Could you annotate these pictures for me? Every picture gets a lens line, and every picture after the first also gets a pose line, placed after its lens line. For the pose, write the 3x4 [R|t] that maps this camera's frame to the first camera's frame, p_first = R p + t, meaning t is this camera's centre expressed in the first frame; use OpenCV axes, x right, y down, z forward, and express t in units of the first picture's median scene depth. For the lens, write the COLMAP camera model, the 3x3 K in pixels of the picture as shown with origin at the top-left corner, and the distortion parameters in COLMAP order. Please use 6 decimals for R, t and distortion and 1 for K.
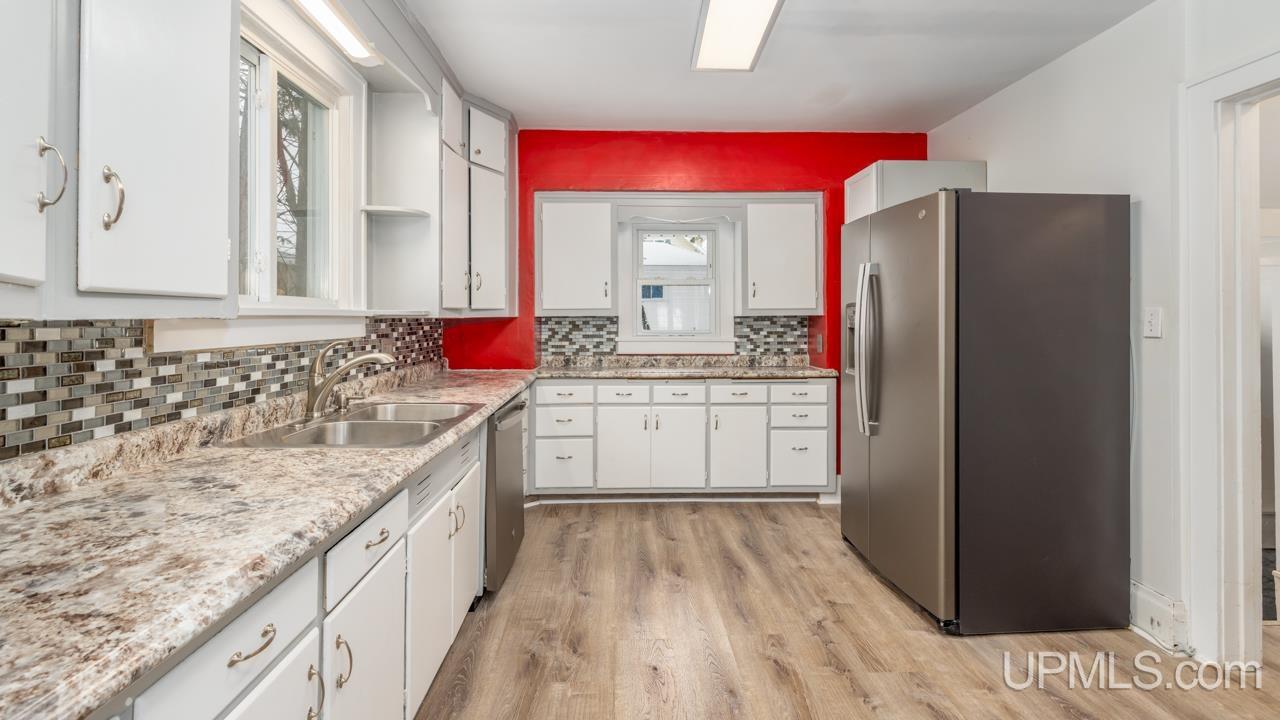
lens RADIAL K [[554.1, 0, 633.6], [0, 554.1, 351.6], [0, 0, 1]] dist [0.003157, -0.000039]
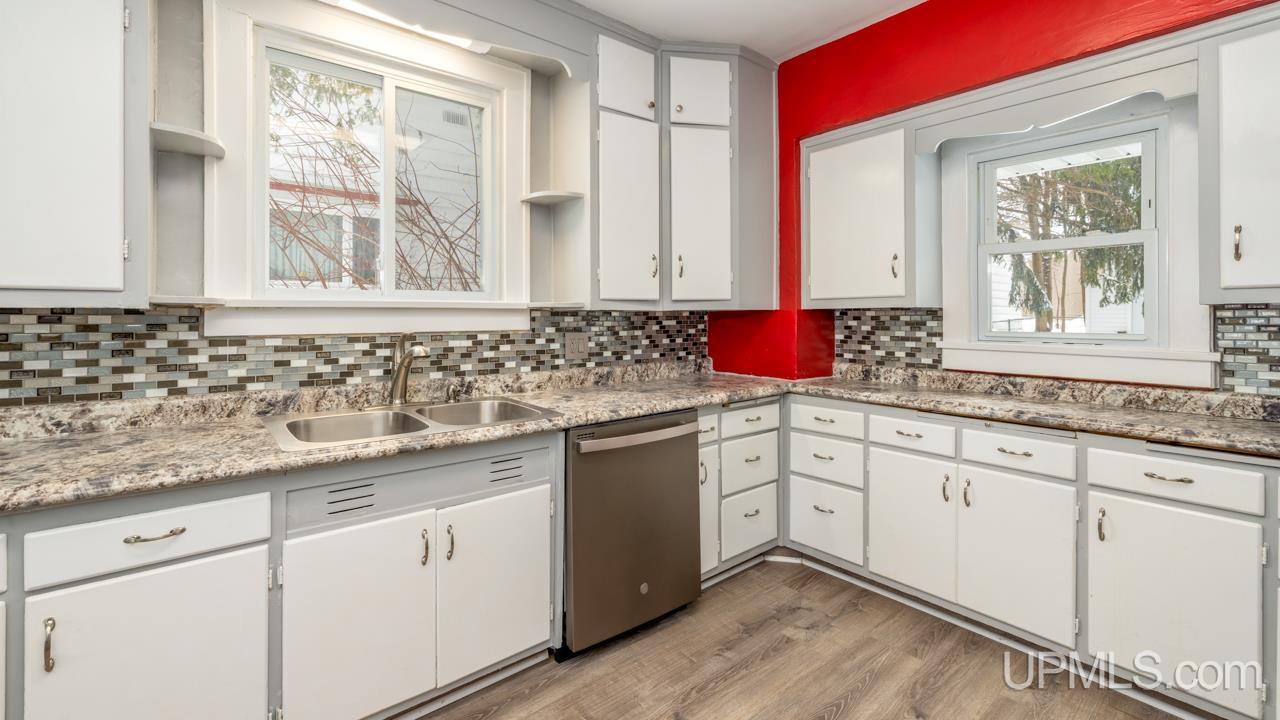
lens RADIAL K [[554.1, 0, 622.9], [0, 554.1, 340.2], [0, 0, 1]] dist [0.003157, -0.000039]
pose [[0.605014, 0.035959, -0.795402, 0.314157], [-0.048277, 0.998798, 0.008432, -0.019549], [0.794750, 0.033298, 0.606023, 0.423203]]
